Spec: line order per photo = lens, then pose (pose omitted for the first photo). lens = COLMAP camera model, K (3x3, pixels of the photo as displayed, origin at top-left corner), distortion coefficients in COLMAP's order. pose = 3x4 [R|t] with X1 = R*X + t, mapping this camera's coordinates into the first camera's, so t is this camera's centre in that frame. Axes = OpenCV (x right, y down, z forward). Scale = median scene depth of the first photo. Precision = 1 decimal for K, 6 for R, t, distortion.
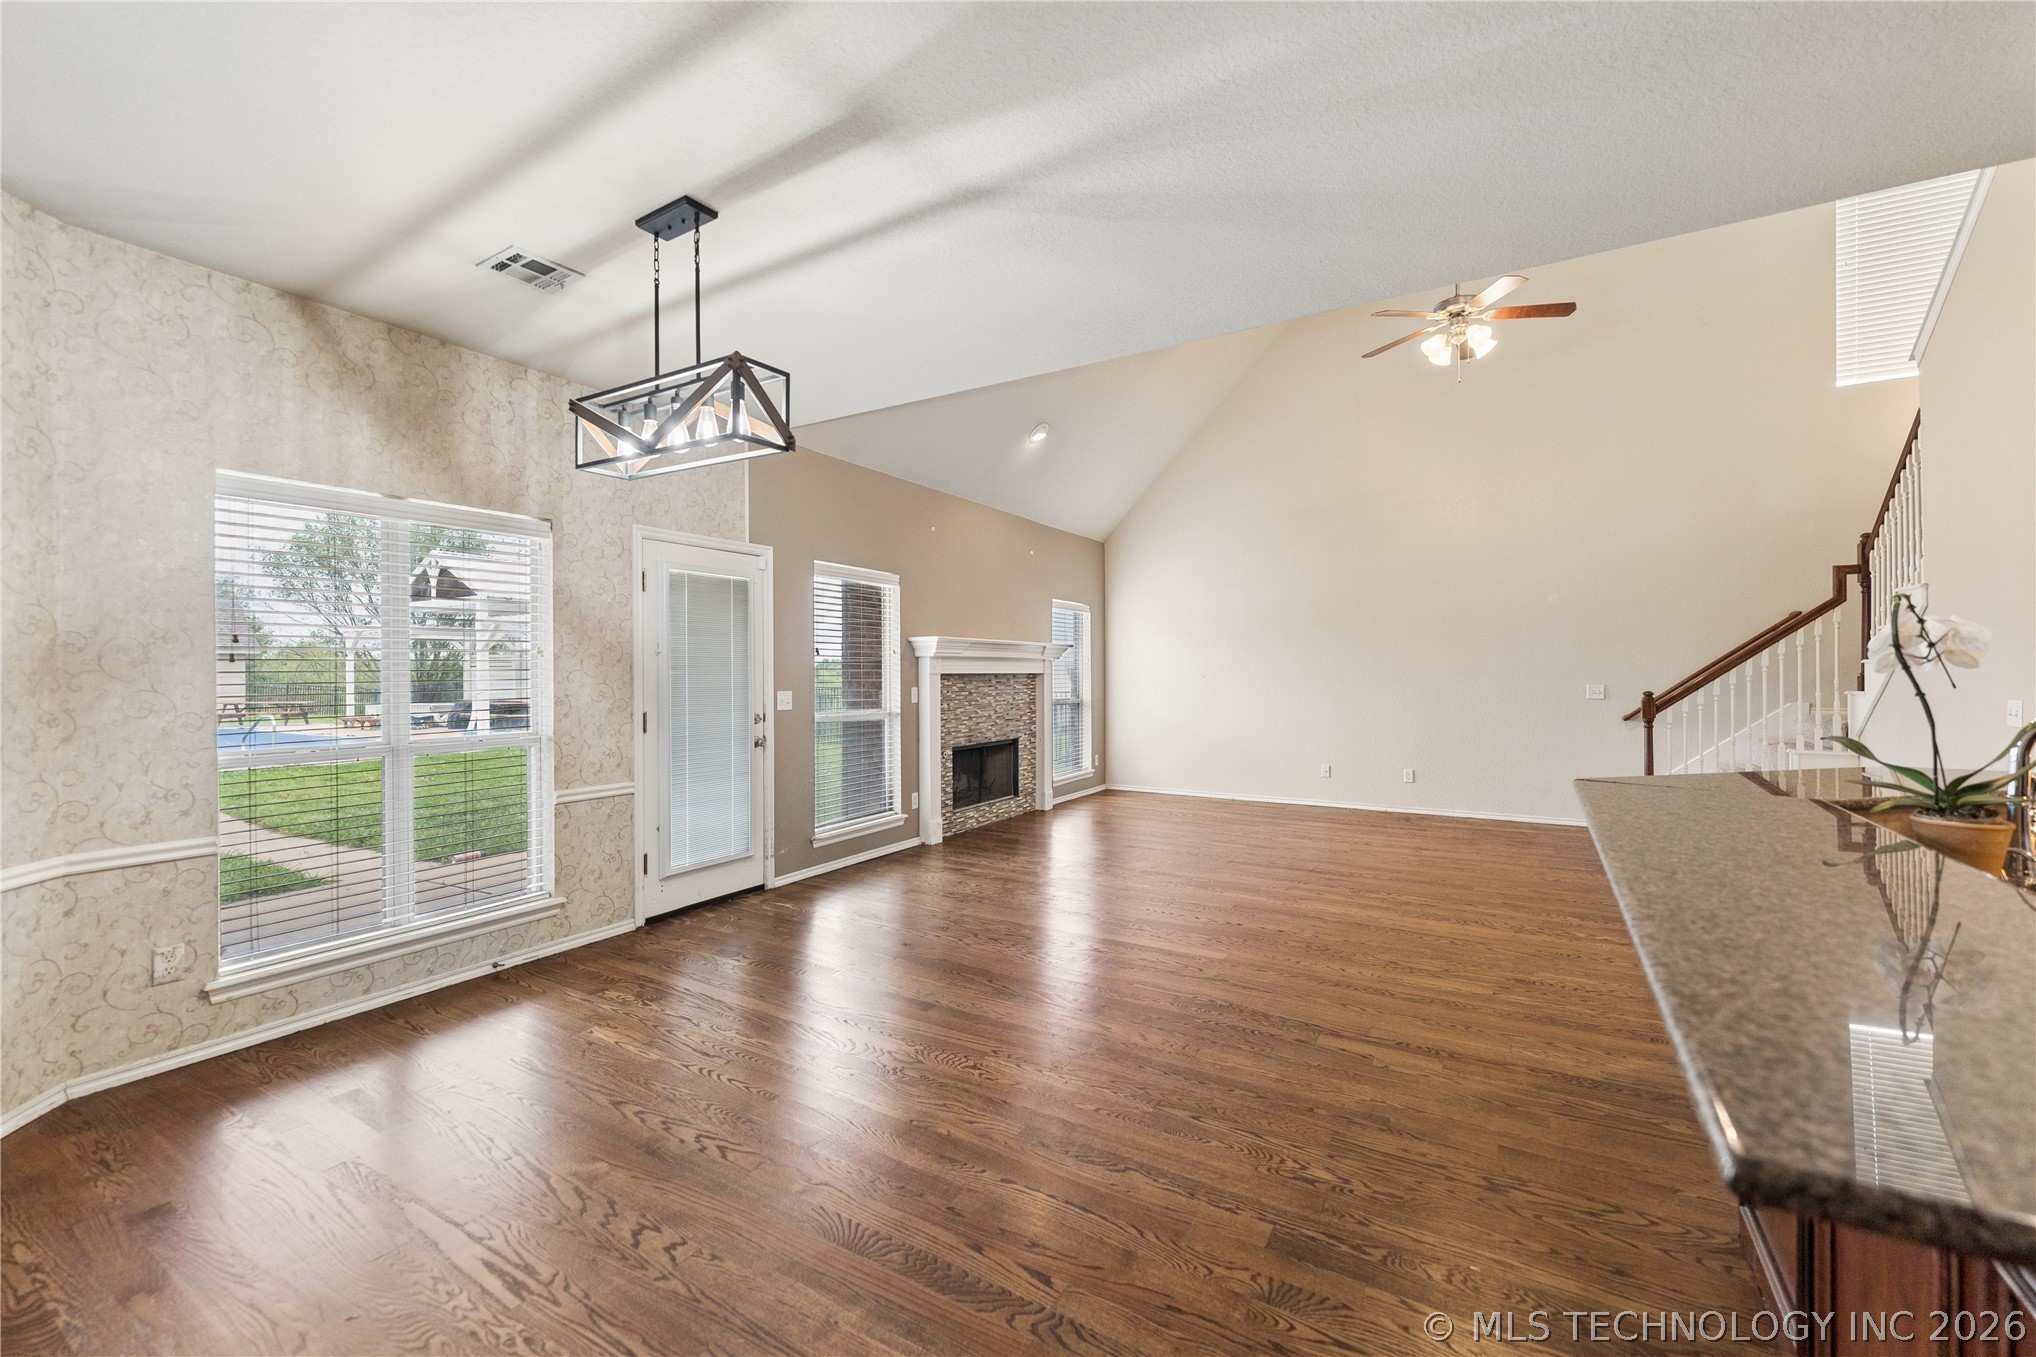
lens RADIAL K [[824.4, 0, 1007.7], [0, 824.4, 672.5], [0, 0, 1]] dist [-0.001123, -0.000243]
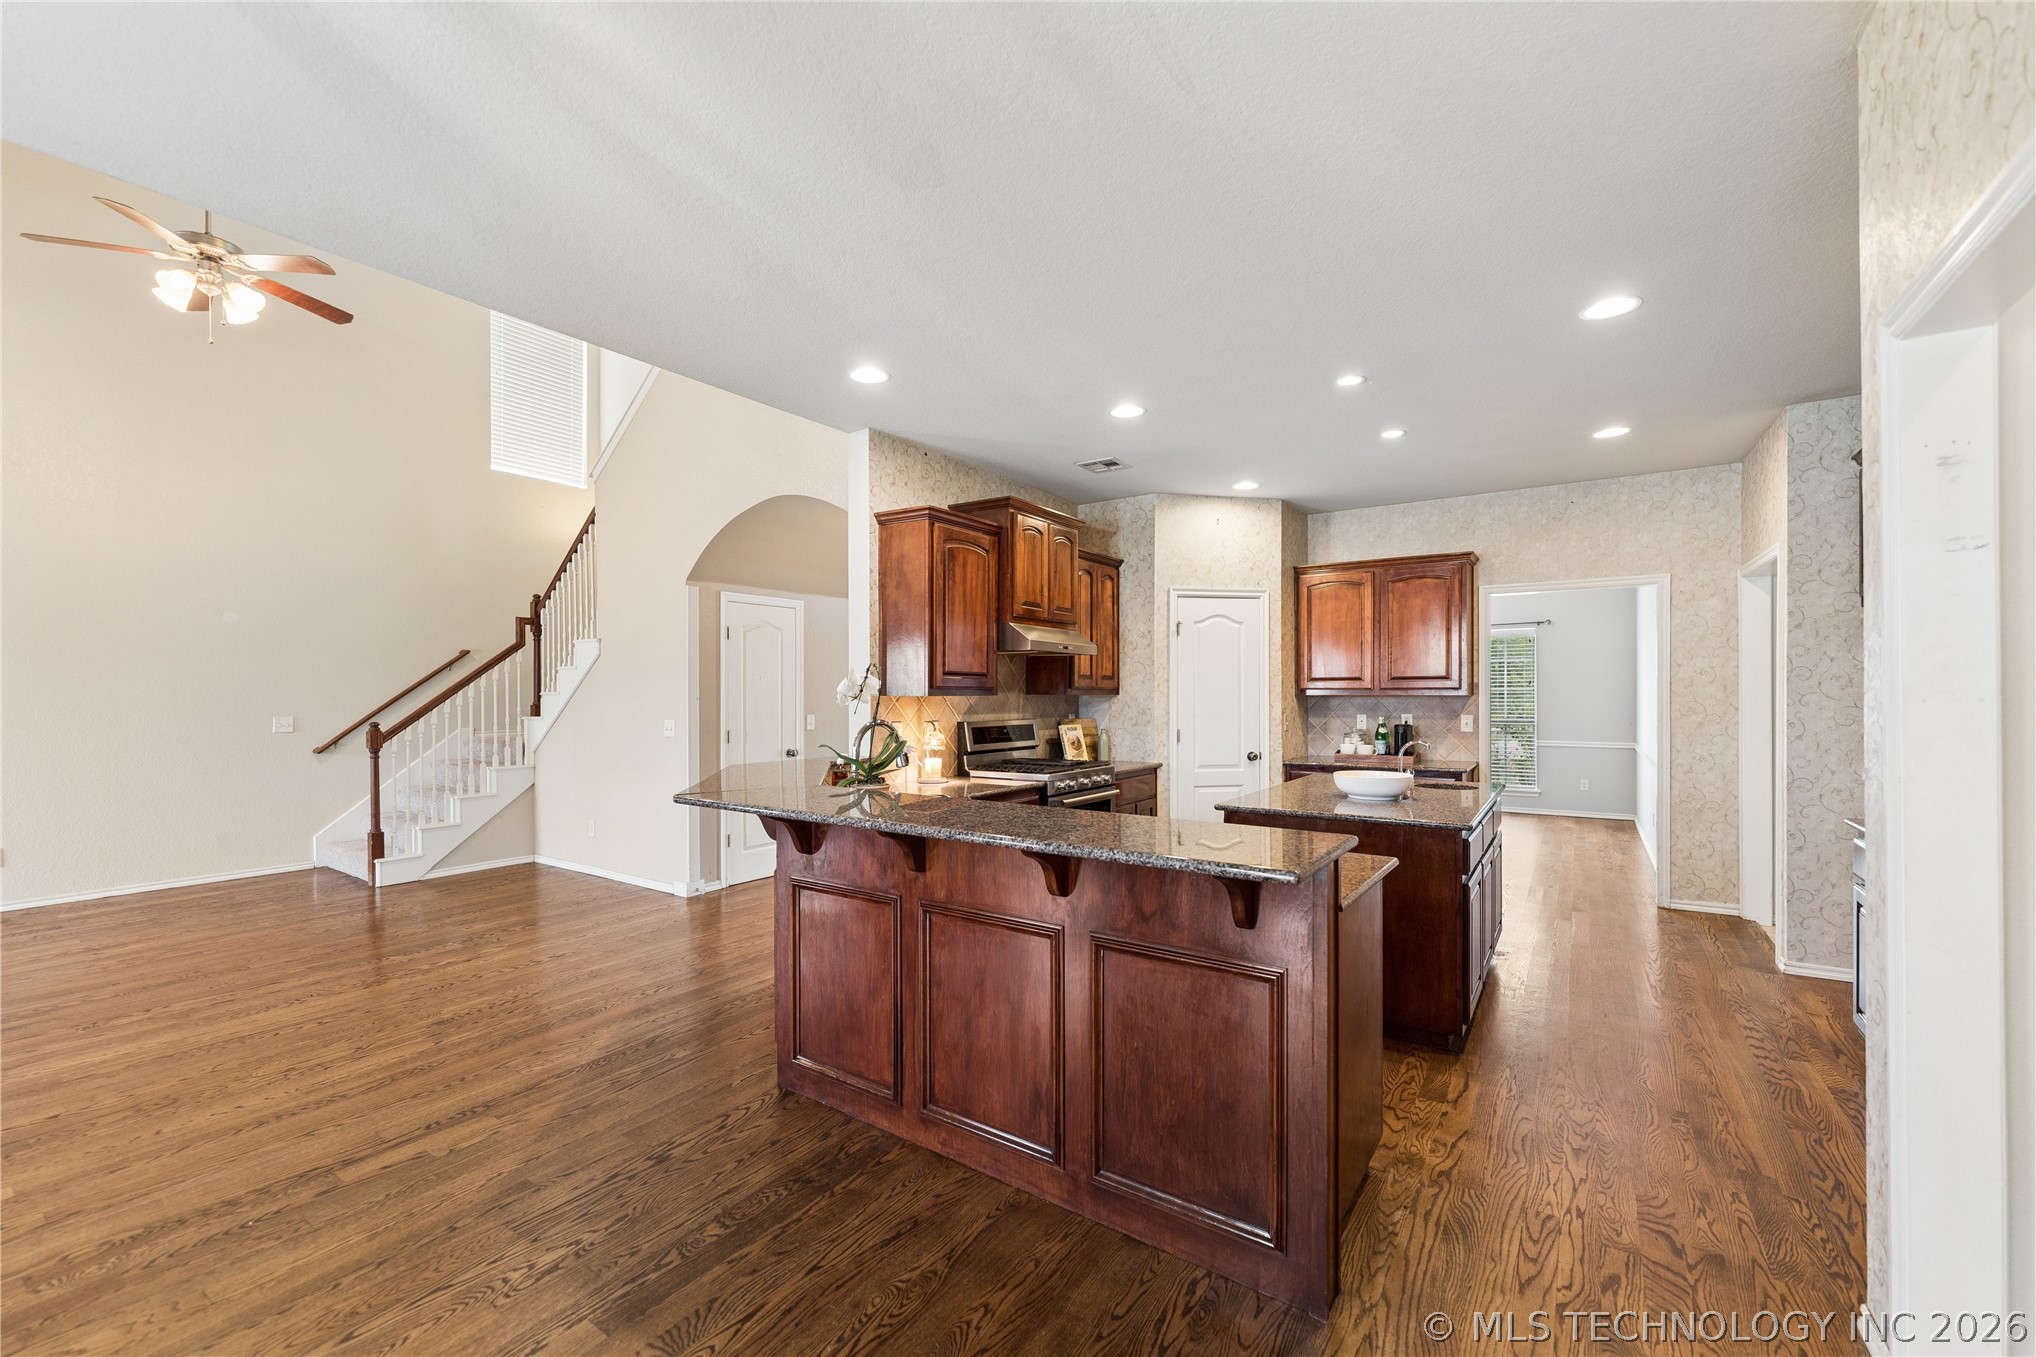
lens RADIAL K [[827.1, 0, 1016.5], [0, 827.1, 692.7], [0, 0, 1]] dist [0.000673, -0.000152]
pose [[0.053330, 0.004372, 0.998567, -0.314078], [0.005156, 0.999976, -0.004654, -0.007388], [-0.998564, 0.005397, 0.053306, 0.262797]]
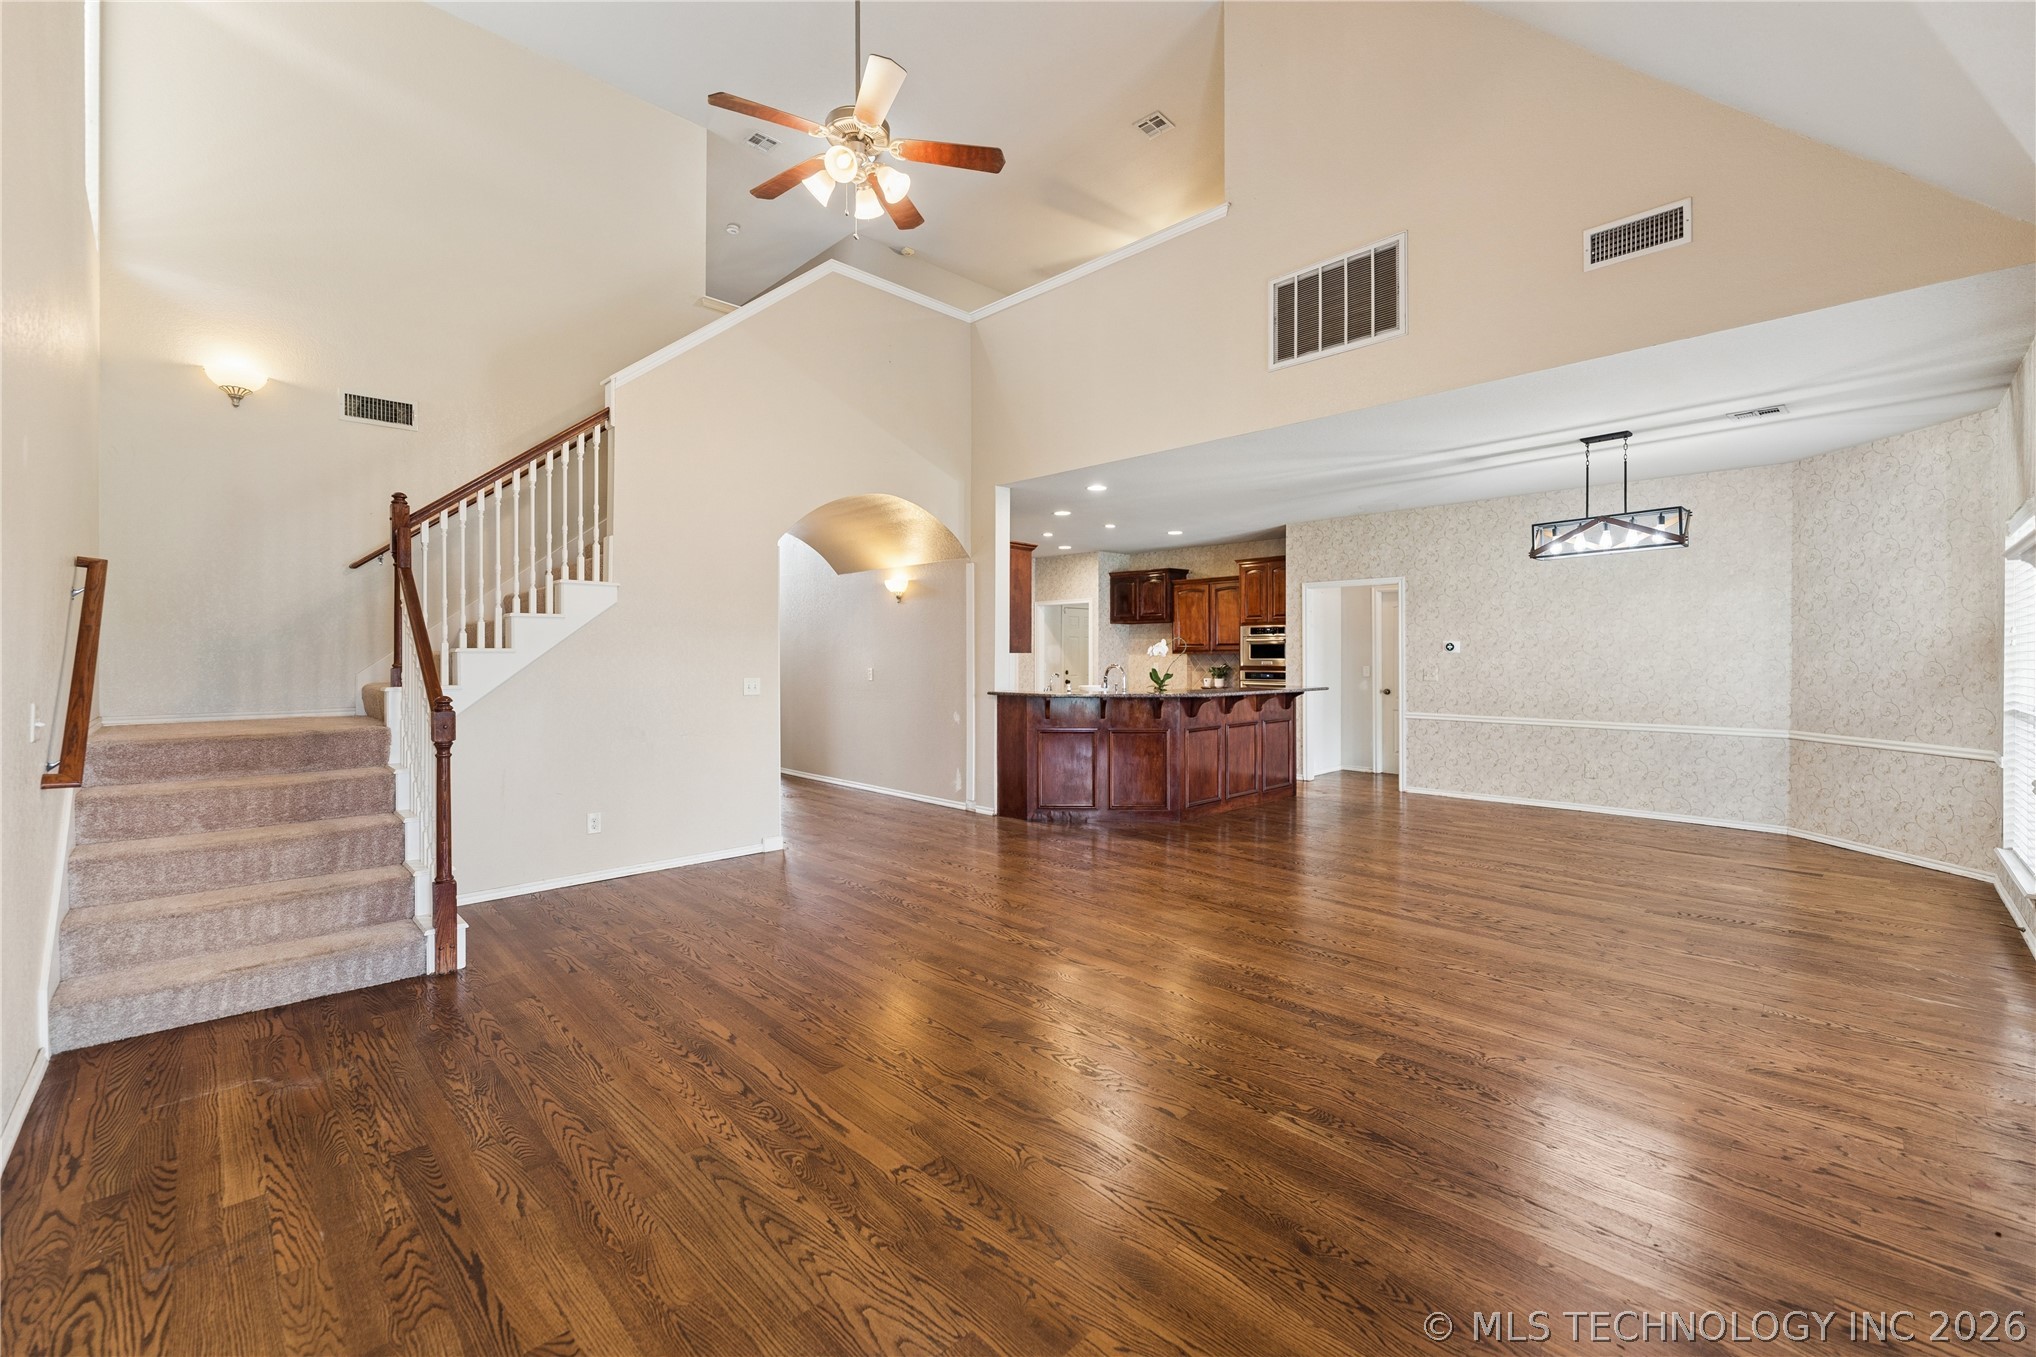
lens RADIAL K [[833.0, 0, 1014.2], [0, 833.0, 662.7], [0, 0, 1]] dist [-0.001121, -0.000298]
pose [[-0.968027, 0.005890, 0.250776, 0.369142], [0.008863, 0.999903, 0.010726, -0.006673], [-0.250689, 0.012606, -0.967986, 2.417530]]
